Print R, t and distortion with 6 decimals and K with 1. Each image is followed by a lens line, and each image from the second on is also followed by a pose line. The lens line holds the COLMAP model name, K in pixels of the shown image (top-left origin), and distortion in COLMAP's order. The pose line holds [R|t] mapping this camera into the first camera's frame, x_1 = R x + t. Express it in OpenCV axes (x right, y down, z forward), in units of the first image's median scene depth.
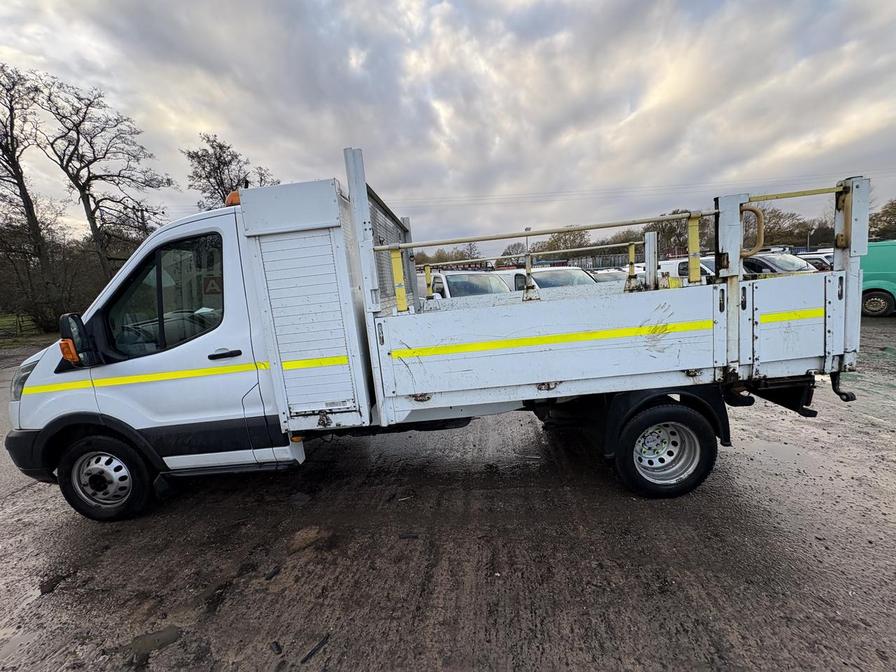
lens RADIAL K [[357.0, 0, 446.4], [0, 357.0, 337.1], [0, 0, 1]] dist [-0.000129, 0.000183]
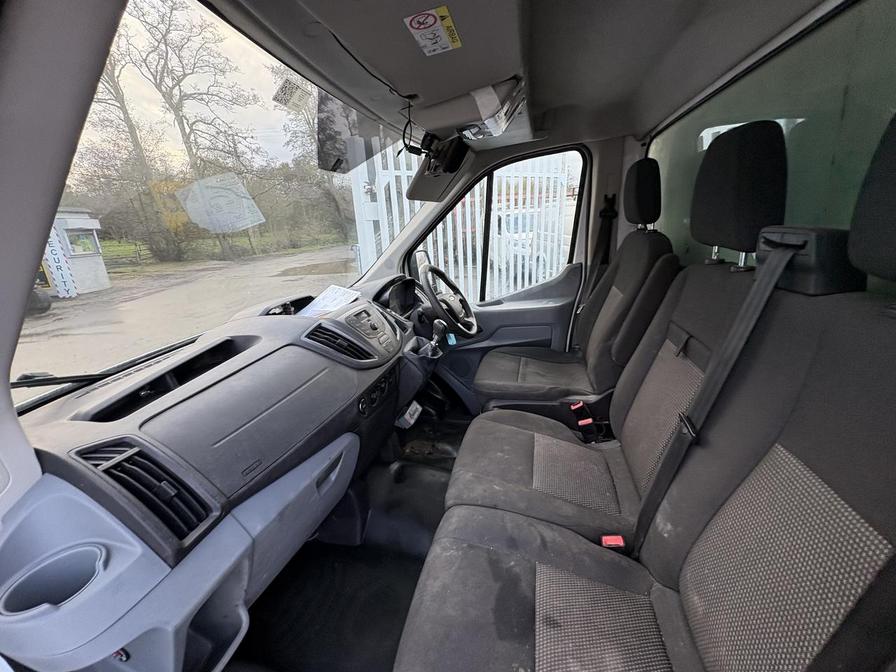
lens RADIAL K [[361.0, 0, 448.0], [0, 361.0, 336.0], [0, 0, 1]] dist [-0.000958, -0.000089]
pose [[0.979742, 0.068585, -0.188154, -0.079025], [-0.034446, 0.983238, 0.179042, -0.016540], [0.197280, -0.168934, 0.965682, 0.104552]]
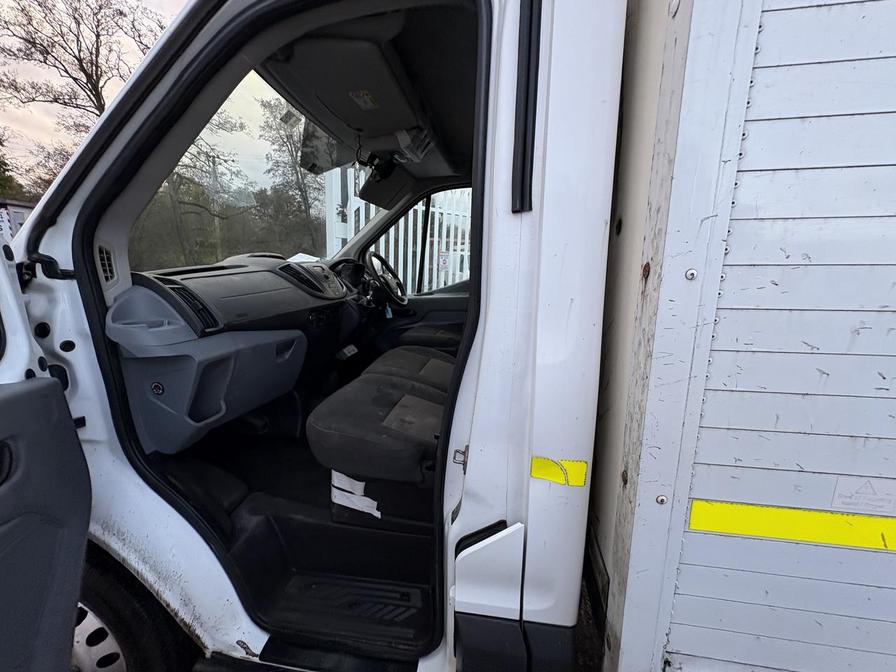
lens RADIAL K [[360.3, 0, 448.0], [0, 360.3, 336.0], [0, 0, 1]] dist [0.002240, 0.000347]
pose [[0.986520, 0.125621, -0.104870, -0.064492], [-0.119395, 0.990801, 0.063700, -0.003449], [0.111908, -0.050321, 0.992444, 0.079659]]
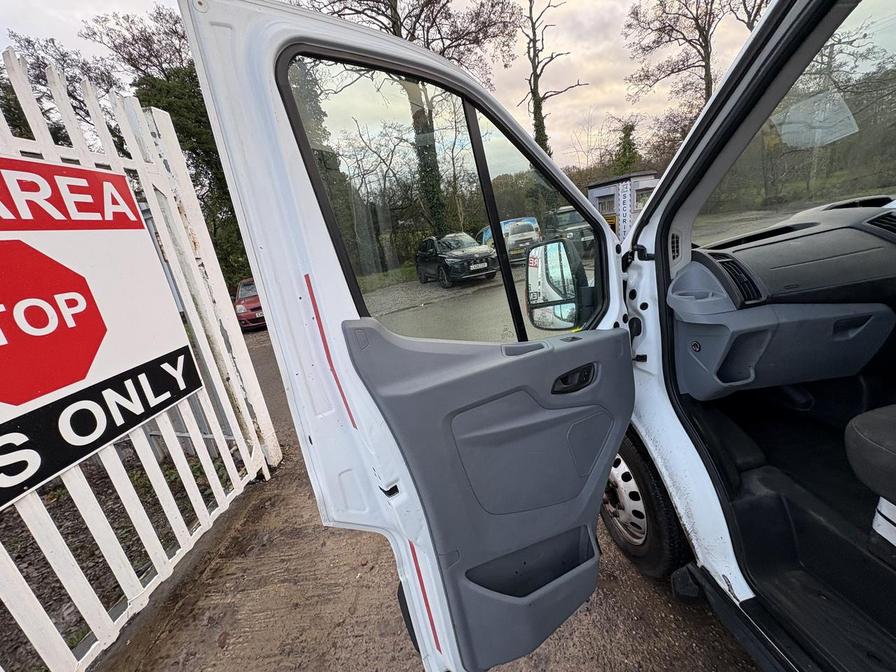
lens RADIAL K [[357.0, 0, 446.4], [0, 357.0, 337.1], [0, 0, 1]] dist [-0.000129, 0.000183]
pose [[0.130489, 0.312900, -0.940780, -0.057849], [0.006768, 0.948590, 0.316436, -0.008864], [0.991427, -0.047658, 0.121663, 0.075244]]
